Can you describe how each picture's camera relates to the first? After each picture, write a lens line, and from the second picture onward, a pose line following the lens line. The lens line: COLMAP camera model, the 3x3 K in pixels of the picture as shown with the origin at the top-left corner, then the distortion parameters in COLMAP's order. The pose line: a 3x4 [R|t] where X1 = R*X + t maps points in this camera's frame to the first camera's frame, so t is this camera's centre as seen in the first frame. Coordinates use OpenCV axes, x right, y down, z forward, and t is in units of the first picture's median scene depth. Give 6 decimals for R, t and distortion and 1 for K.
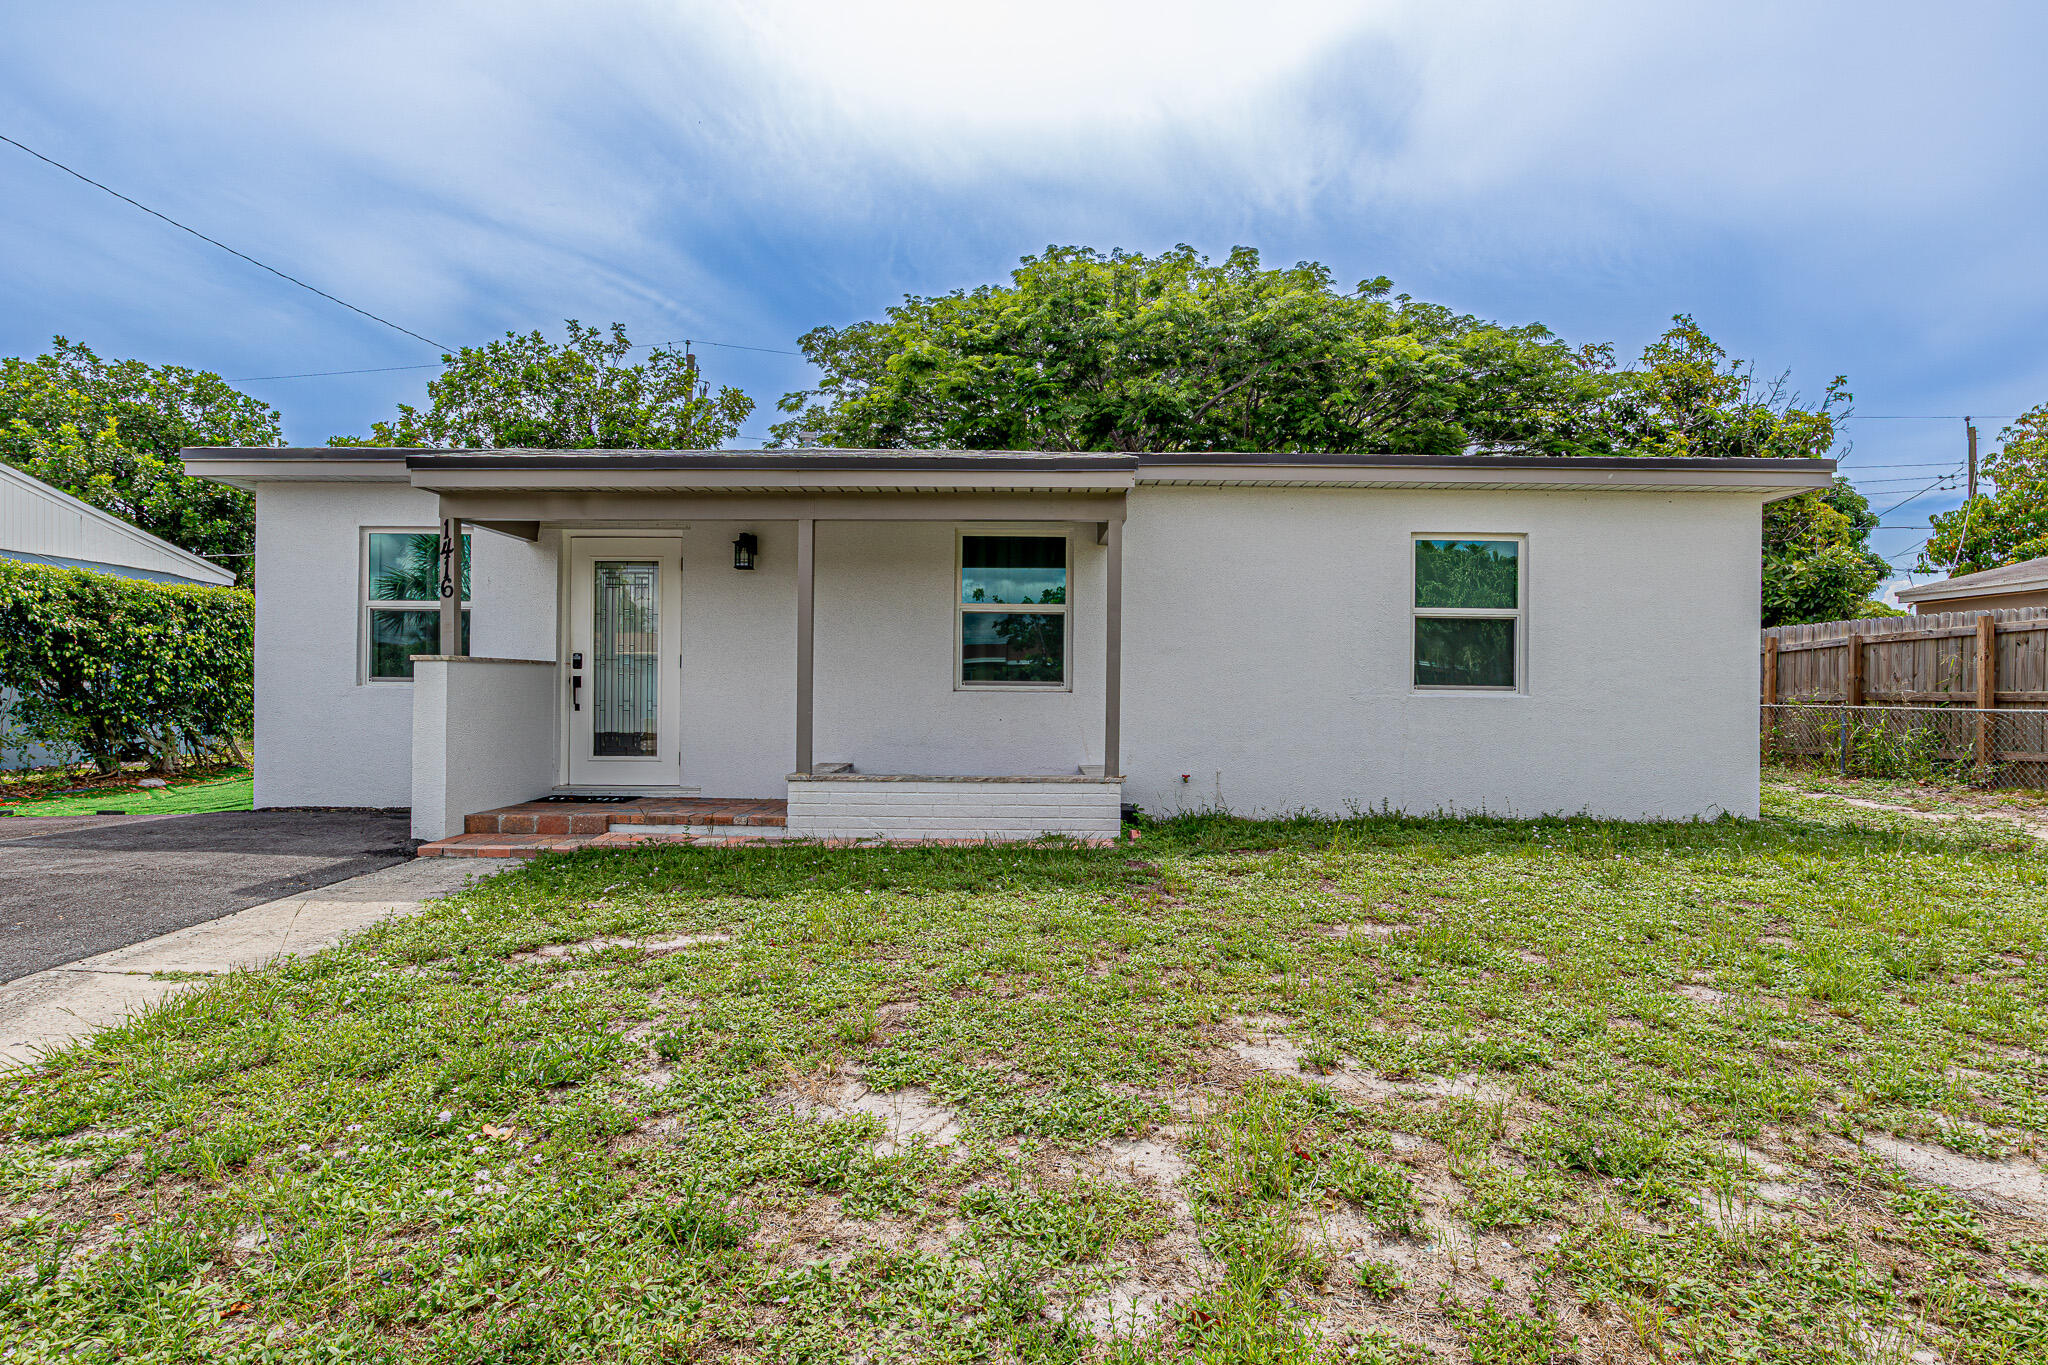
lens RADIAL K [[1029.8, 0, 1040.2], [0, 1029.8, 693.6], [0, 0, 1]] dist [-0.006278, 0.001013]
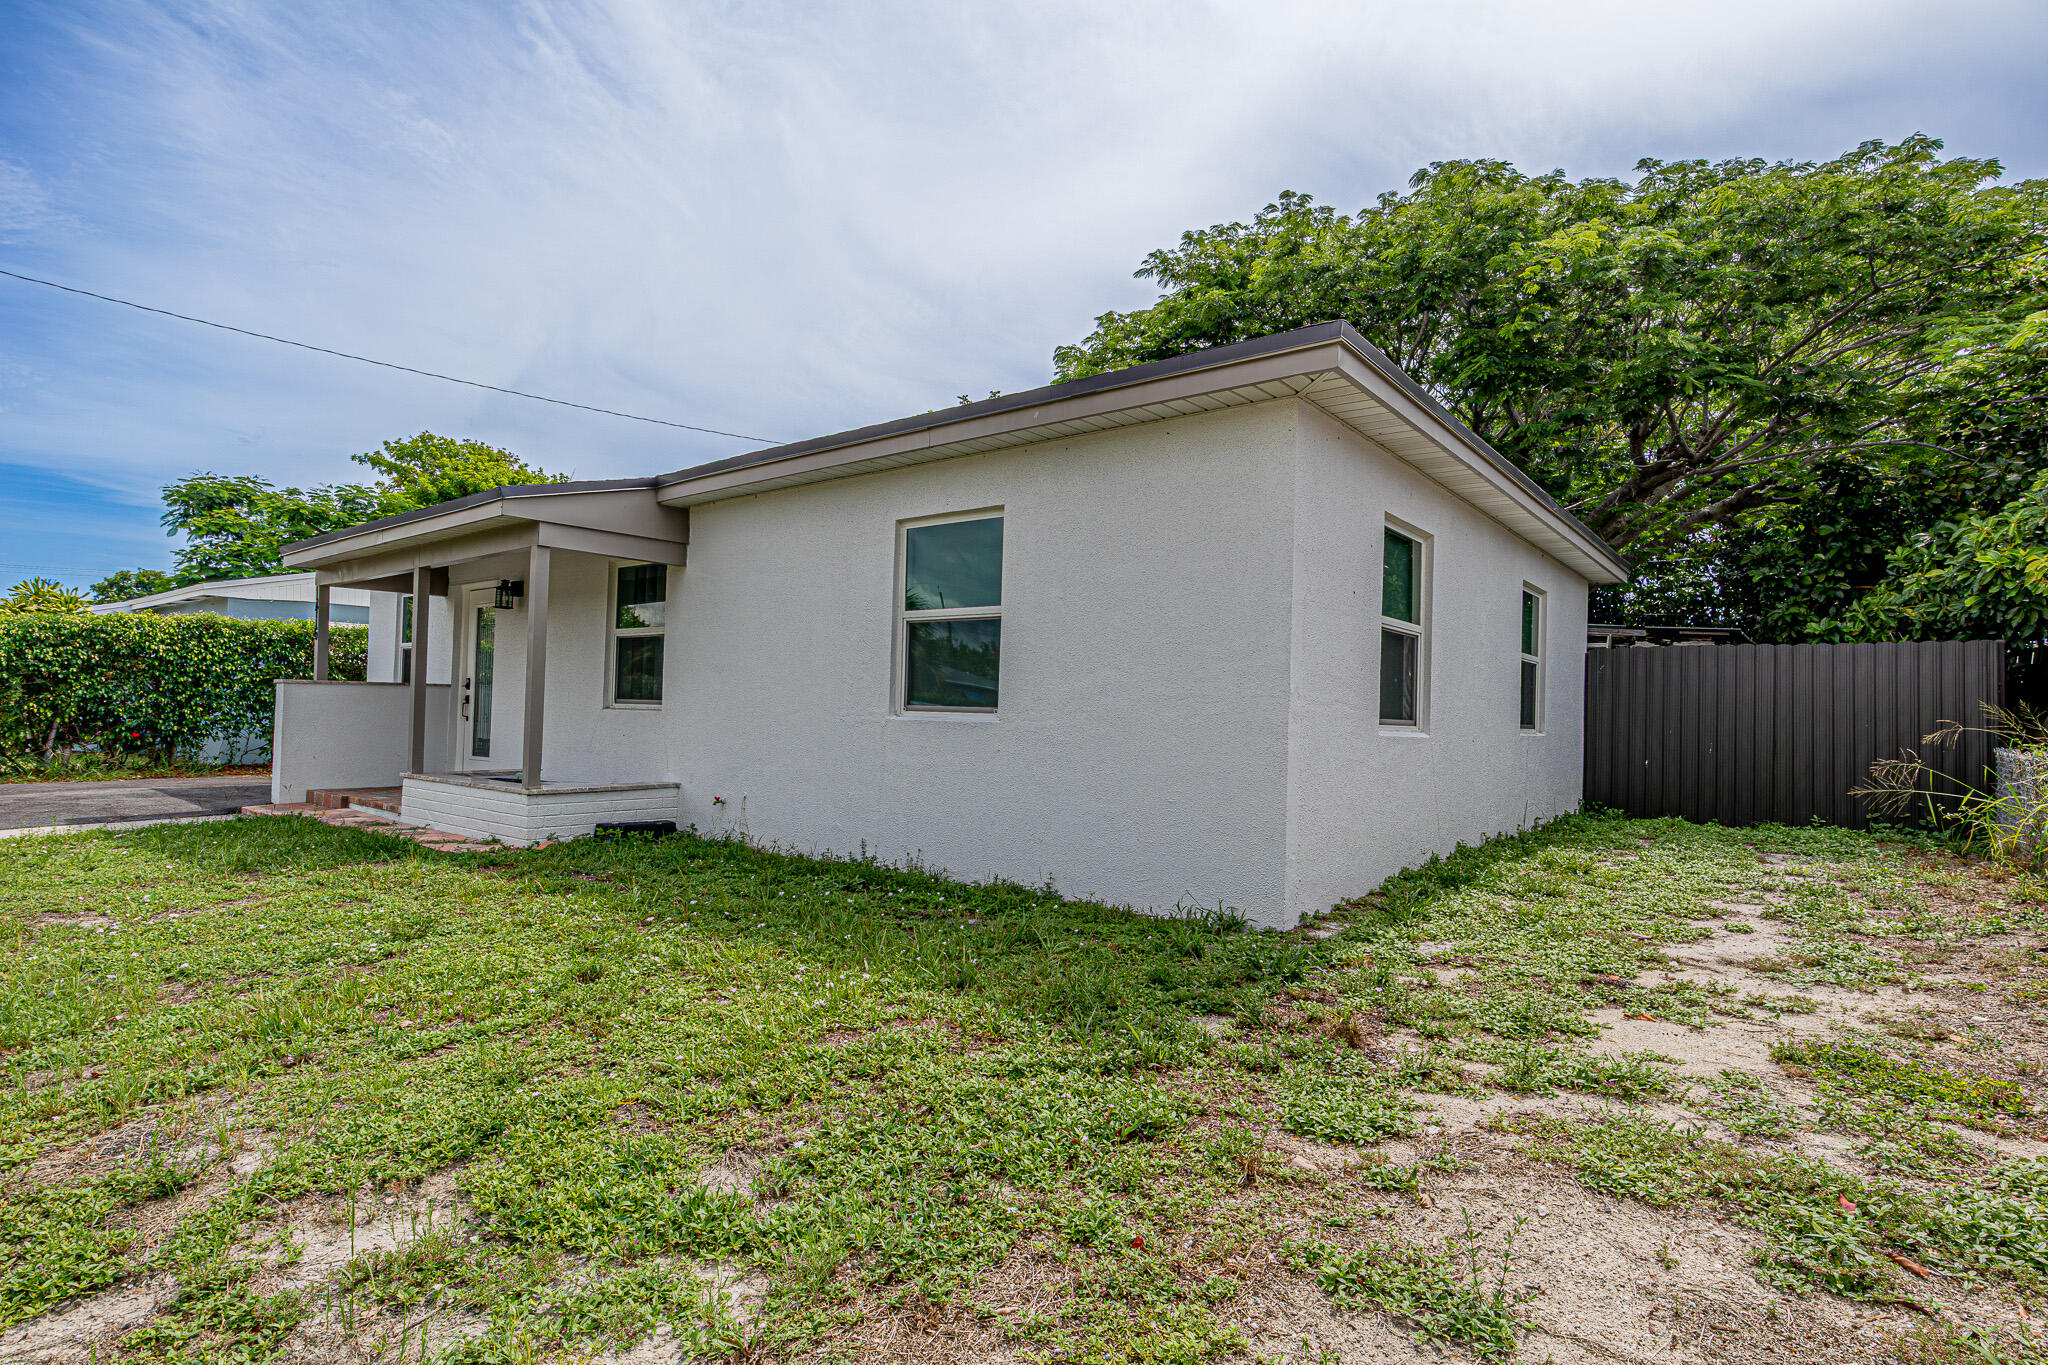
lens RADIAL K [[1029.8, 0, 1012.2], [0, 1029.8, 690.7], [0, 0, 1]] dist [-0.006278, 0.001013]
pose [[0.769875, -0.003478, -0.638185, 0.945376], [-0.019057, 0.999414, -0.028436, 0.001888], [0.637910, 0.034054, 0.769358, 0.423544]]
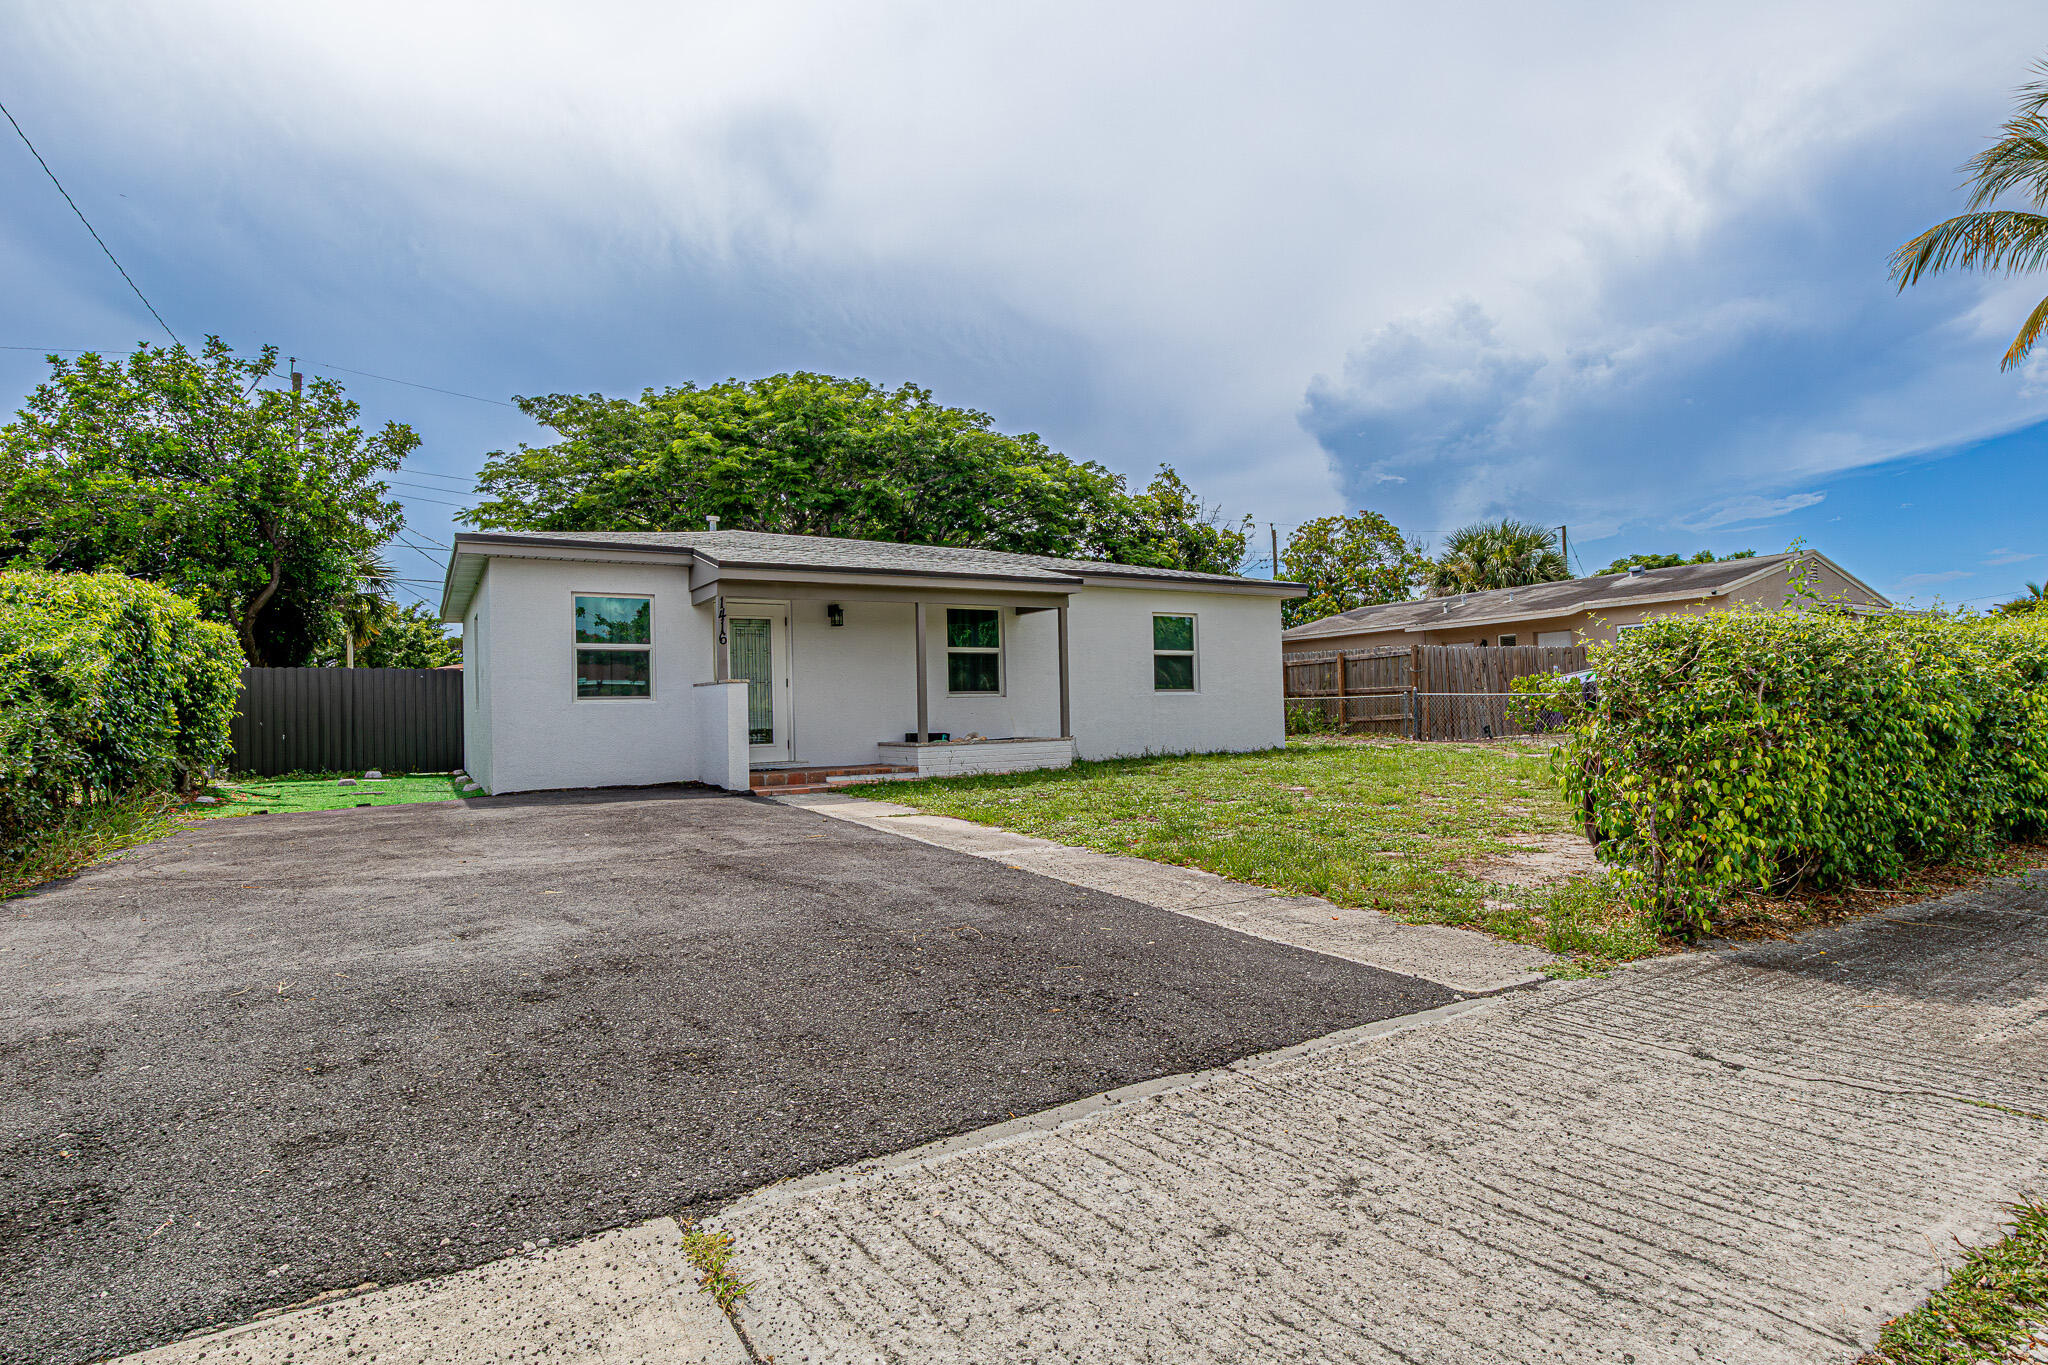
lens RADIAL K [[1029.8, 0, 1025.1], [0, 1029.8, 680.9], [0, 0, 1]] dist [-0.006278, 0.001013]
pose [[0.854165, -0.013342, 0.519831, -0.860426], [0.030538, 0.999233, -0.024531, 0.015604], [-0.519104, 0.036828, 0.853917, -0.545528]]
